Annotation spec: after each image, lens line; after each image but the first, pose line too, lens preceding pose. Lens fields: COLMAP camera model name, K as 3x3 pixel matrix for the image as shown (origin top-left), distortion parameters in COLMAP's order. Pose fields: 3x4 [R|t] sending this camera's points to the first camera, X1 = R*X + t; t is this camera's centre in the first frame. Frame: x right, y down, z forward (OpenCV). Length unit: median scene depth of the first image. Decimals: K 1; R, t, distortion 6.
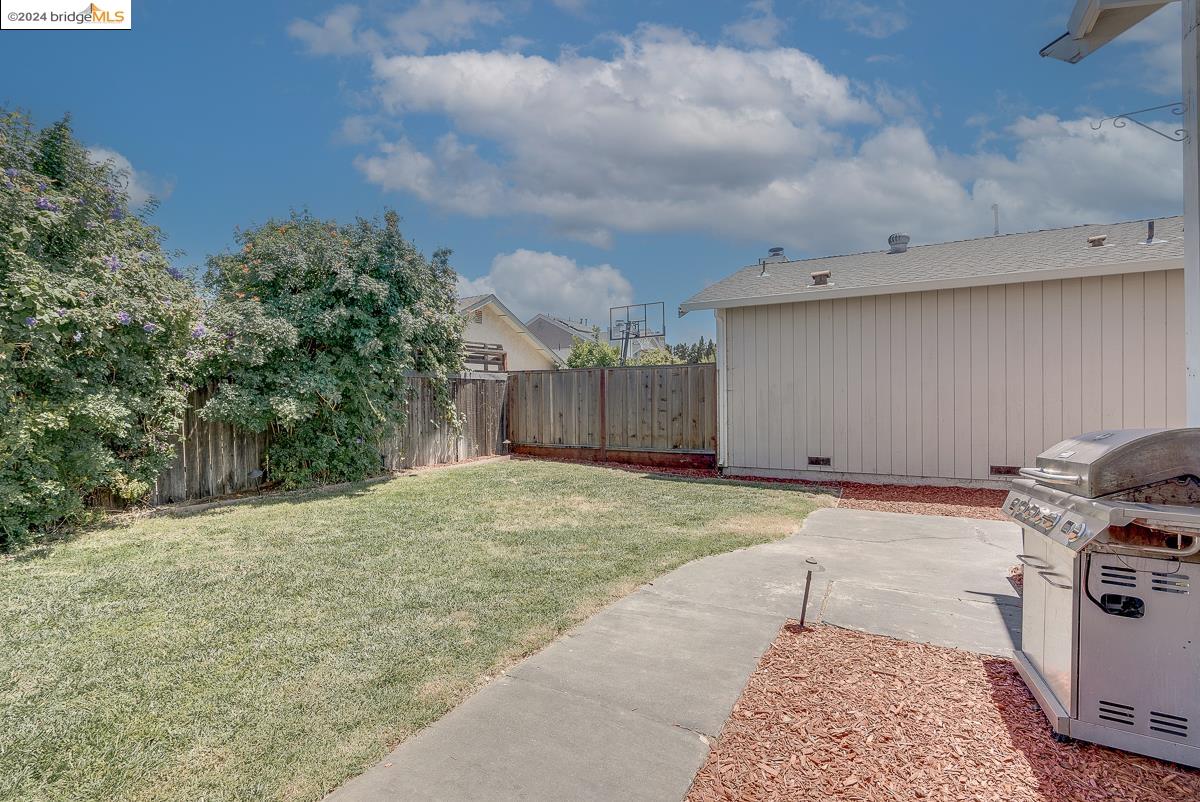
lens RADIAL K [[546.3, 0, 599.5], [0, 546.3, 399.3], [0, 0, 1]] dist [-0.000449, 0.000523]
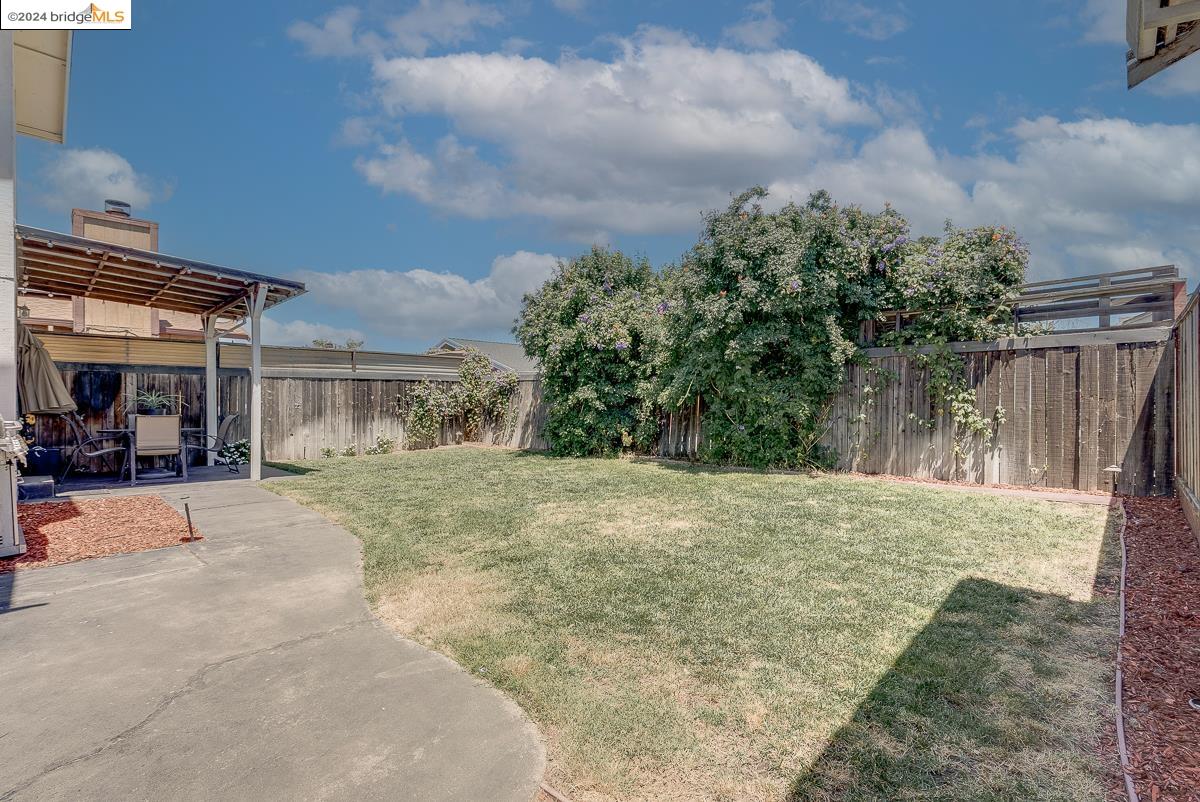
lens RADIAL K [[537.2, 0, 604.6], [0, 537.2, 403.3], [0, 0, 1]] dist [-0.000883, -0.000216]
pose [[-0.249993, 0.014163, -0.968144, 0.450247], [0.009582, 0.999880, 0.012154, 0.010169], [0.968200, -0.006238, -0.250098, 0.736629]]
